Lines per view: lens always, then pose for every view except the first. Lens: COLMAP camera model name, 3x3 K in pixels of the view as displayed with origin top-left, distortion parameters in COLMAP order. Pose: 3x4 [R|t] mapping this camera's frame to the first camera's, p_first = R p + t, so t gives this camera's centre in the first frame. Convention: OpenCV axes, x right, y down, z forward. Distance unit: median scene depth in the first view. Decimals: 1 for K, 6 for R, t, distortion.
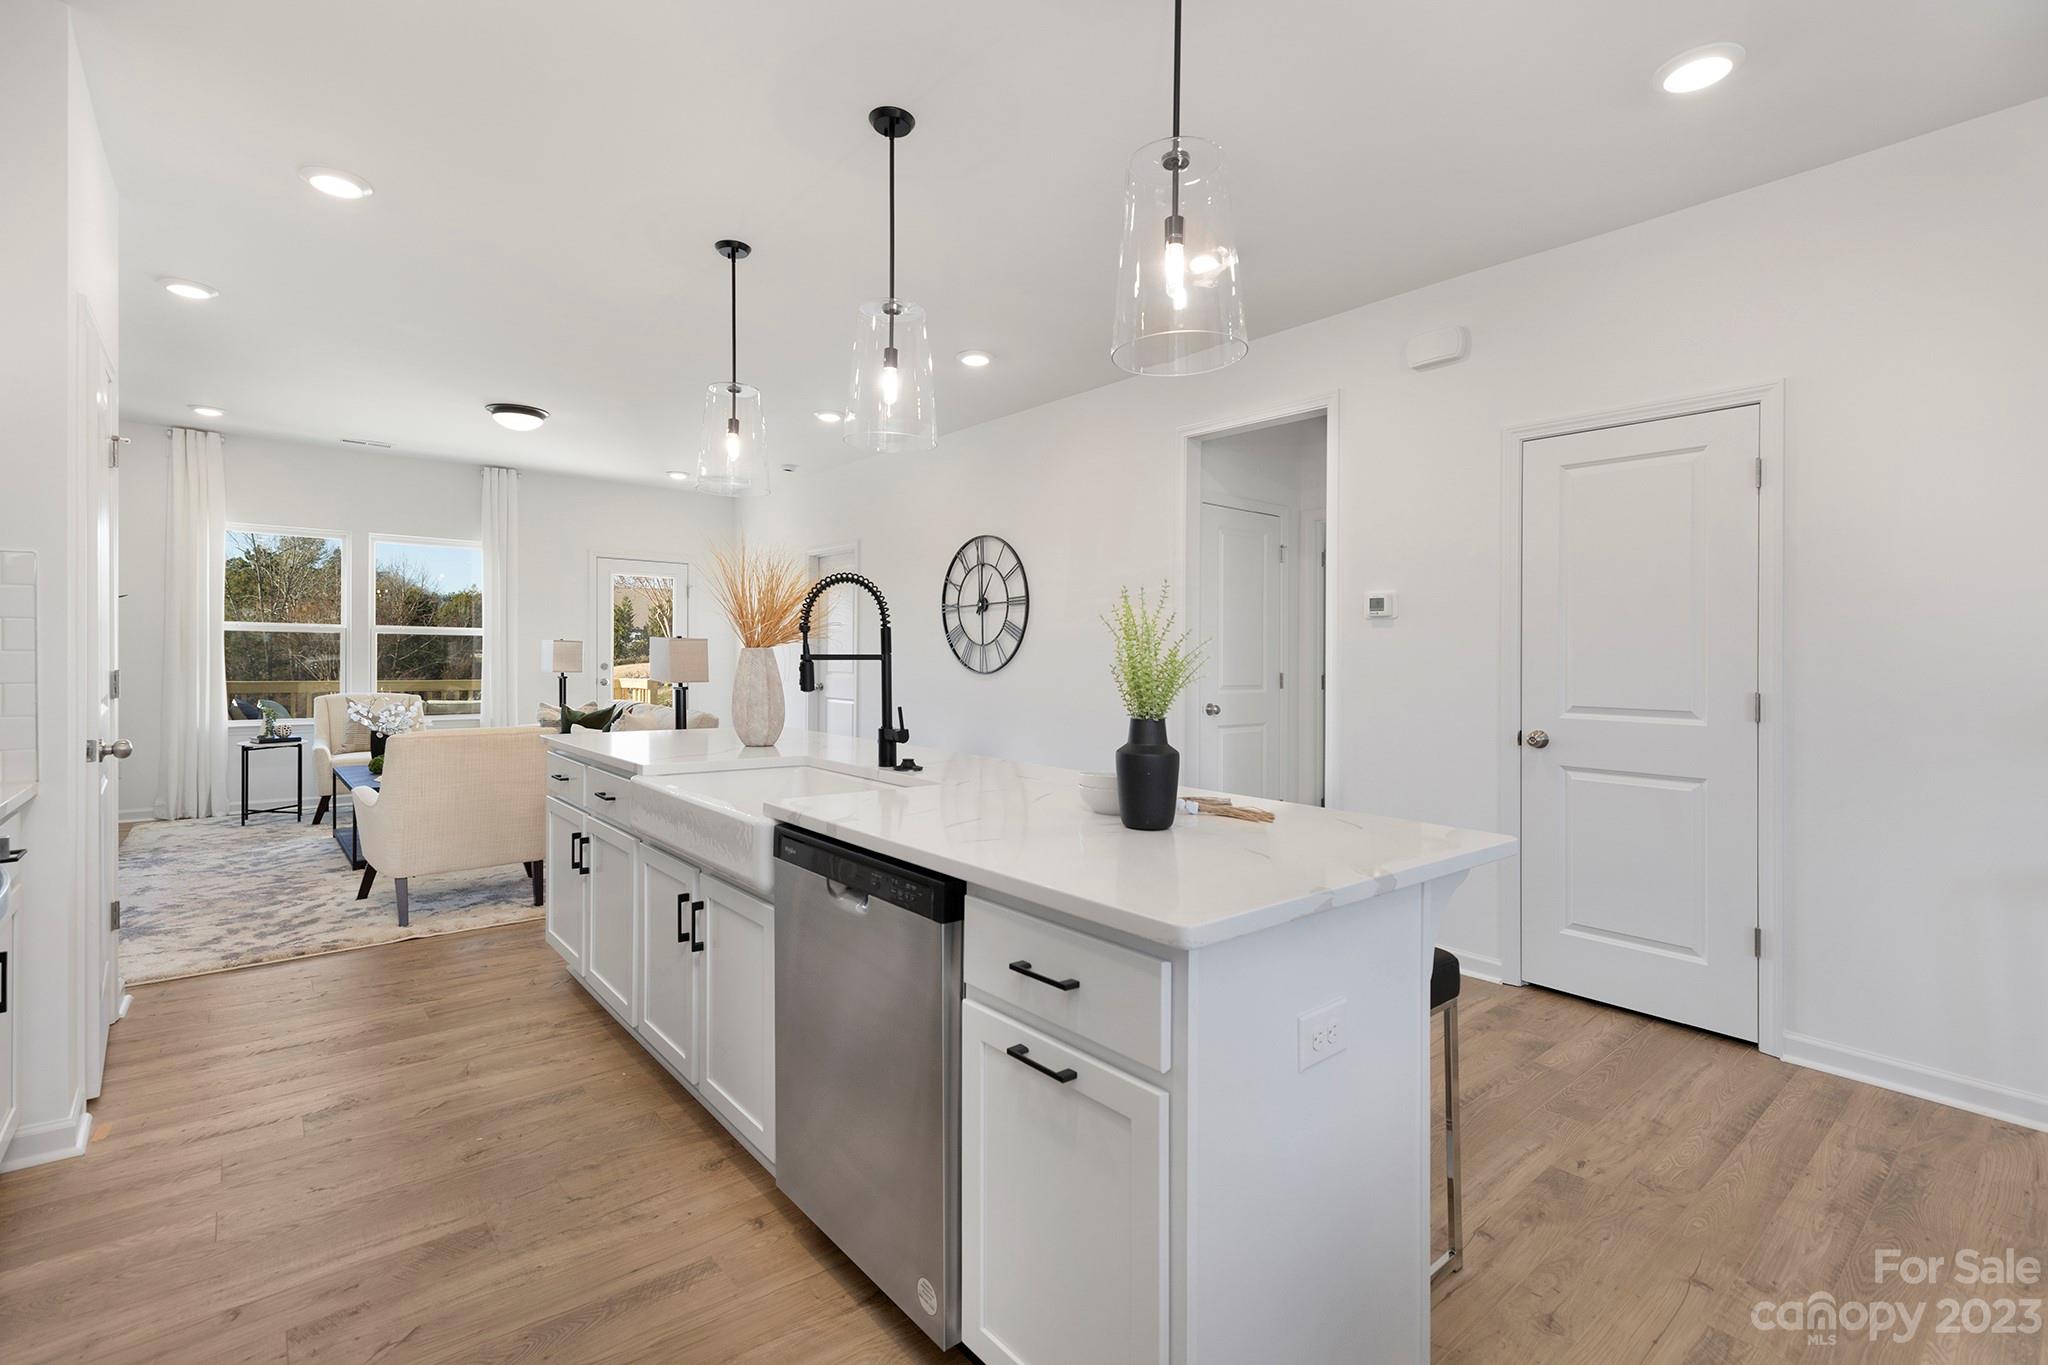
lens RADIAL K [[920.0, 0, 1032.4], [0, 920.0, 657.4], [0, 0, 1]] dist [-0.000828, 0.000462]
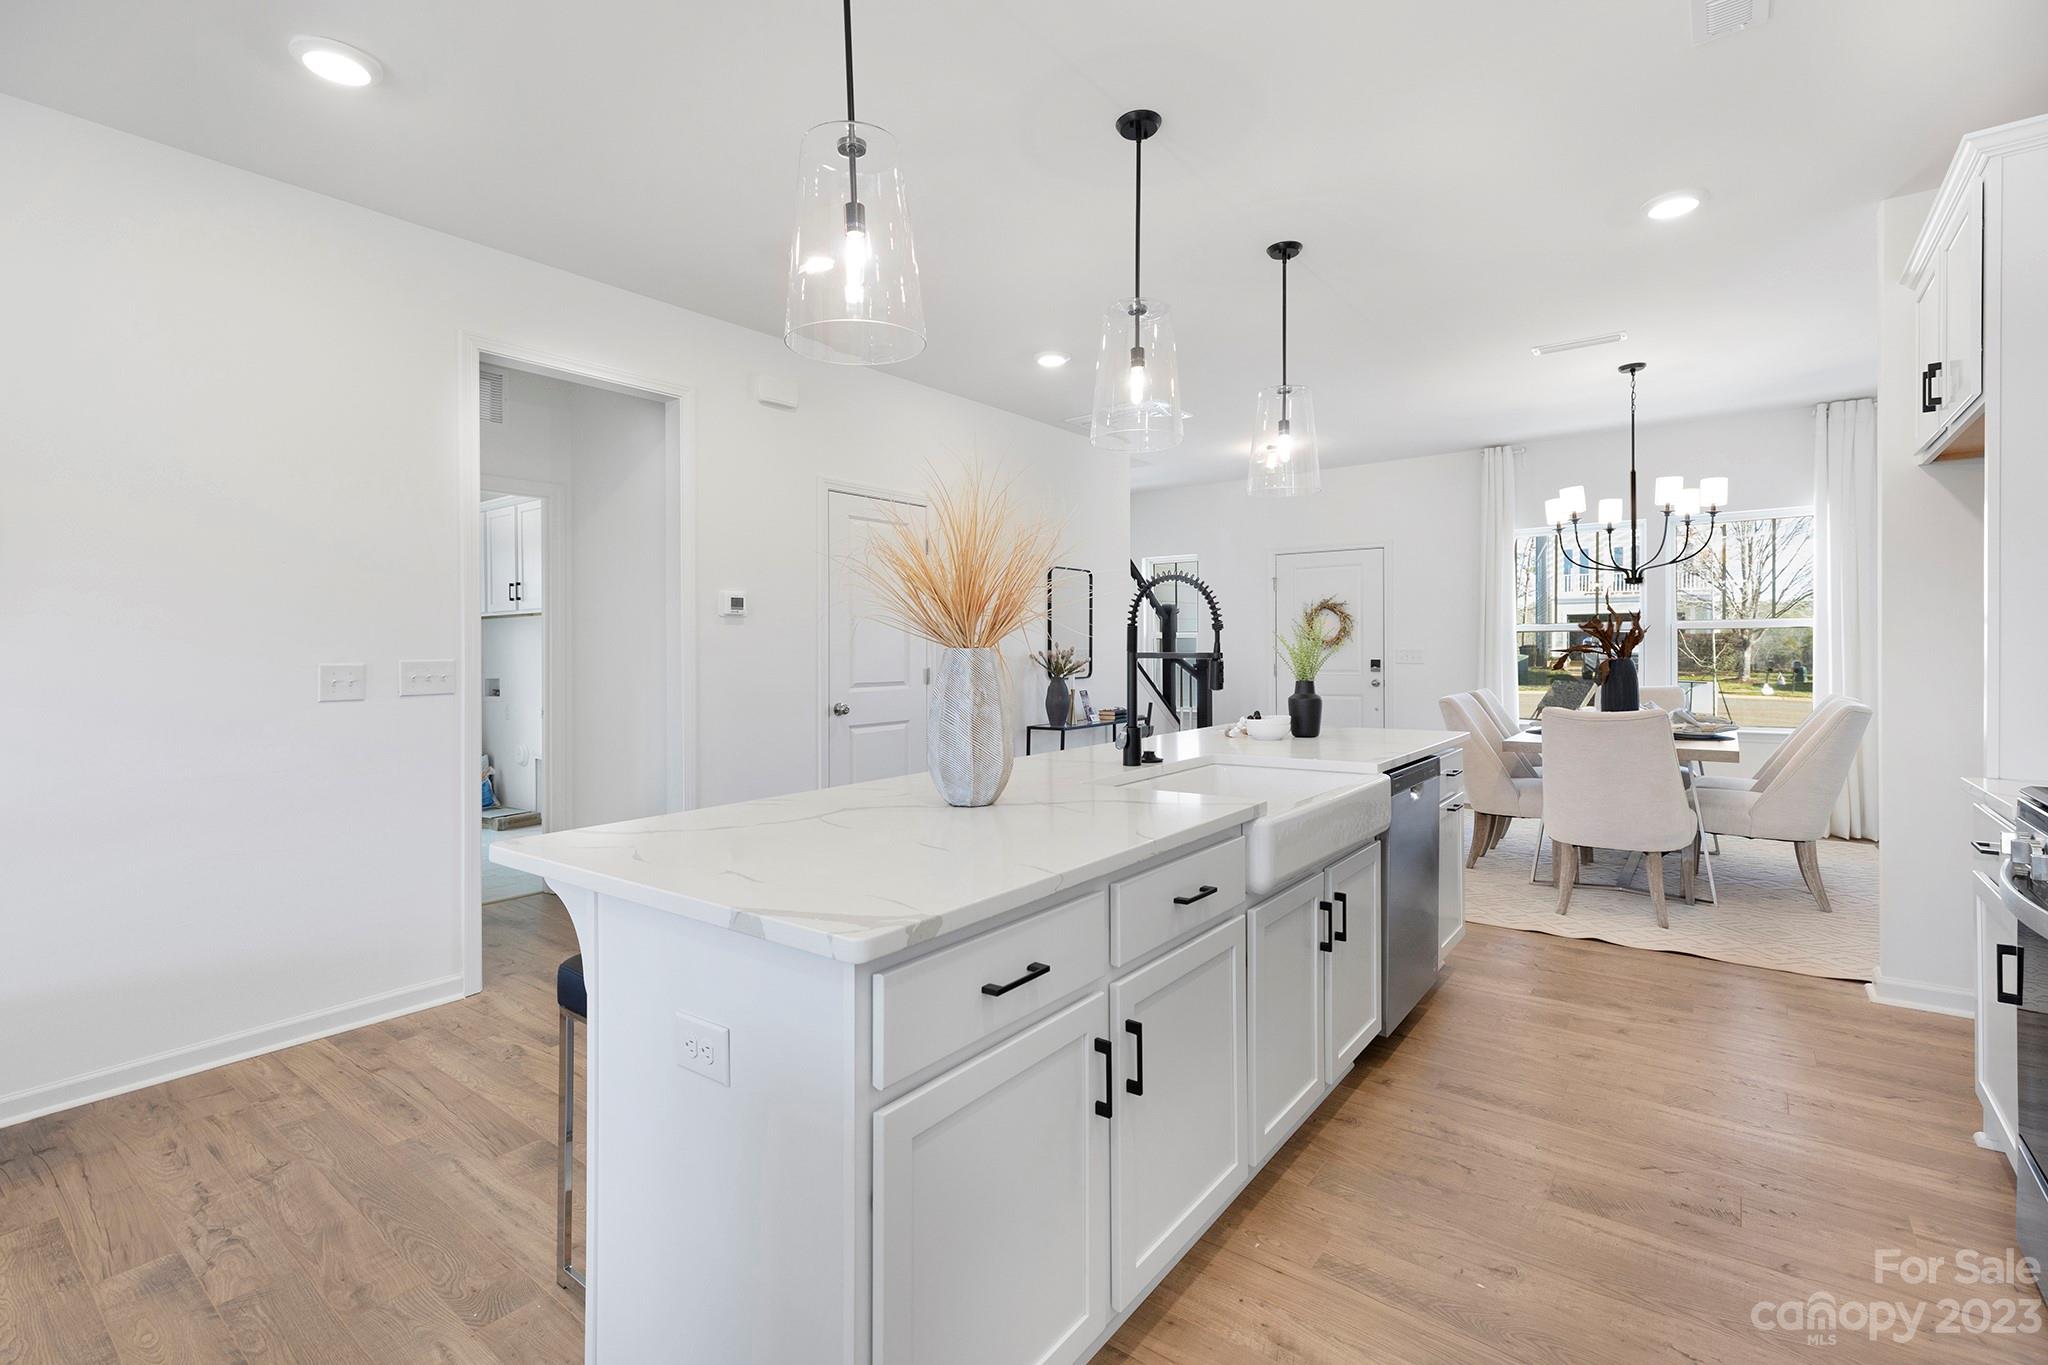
lens RADIAL K [[901.2, 0, 1026.3], [0, 901.2, 643.8], [0, 0, 1]] dist [0.004893, -0.000344]
pose [[-0.192063, -0.002532, 0.981379, -1.144641], [0.010623, 0.999933, 0.004659, -0.017526], [-0.981325, 0.011320, -0.192023, 1.364604]]
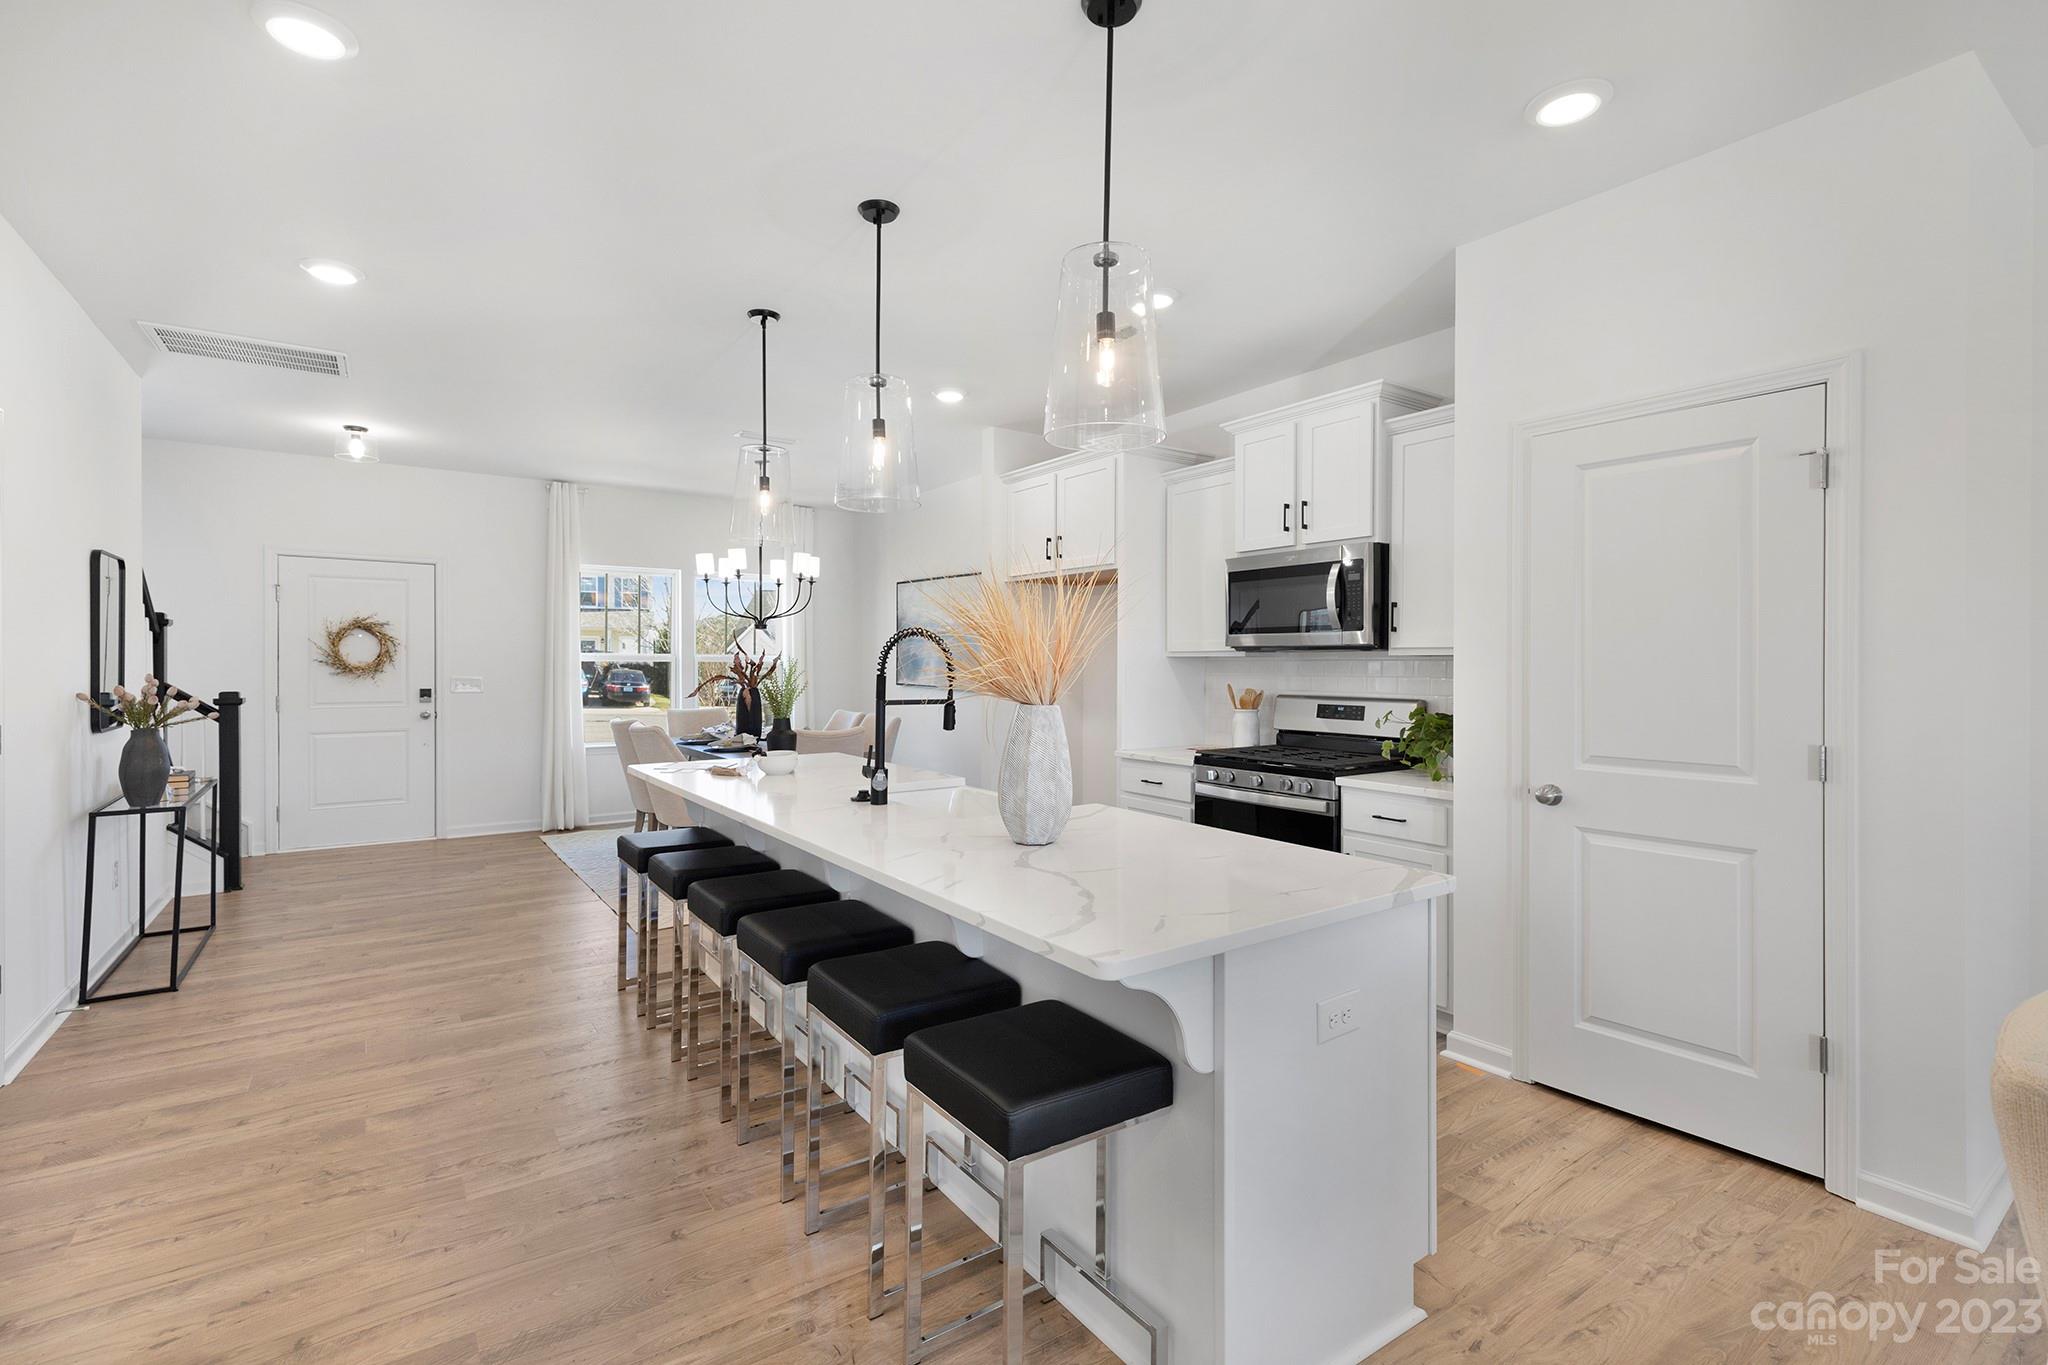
lens RADIAL K [[917.0, 0, 1015.0], [0, 917.0, 671.4], [0, 0, 1]] dist [-0.000963, -0.000001]
pose [[-0.994956, -0.017765, 0.098728, -0.437309], [-0.016462, 0.999766, 0.014003, -0.056639], [-0.098954, 0.012307, -0.995016, 2.166226]]
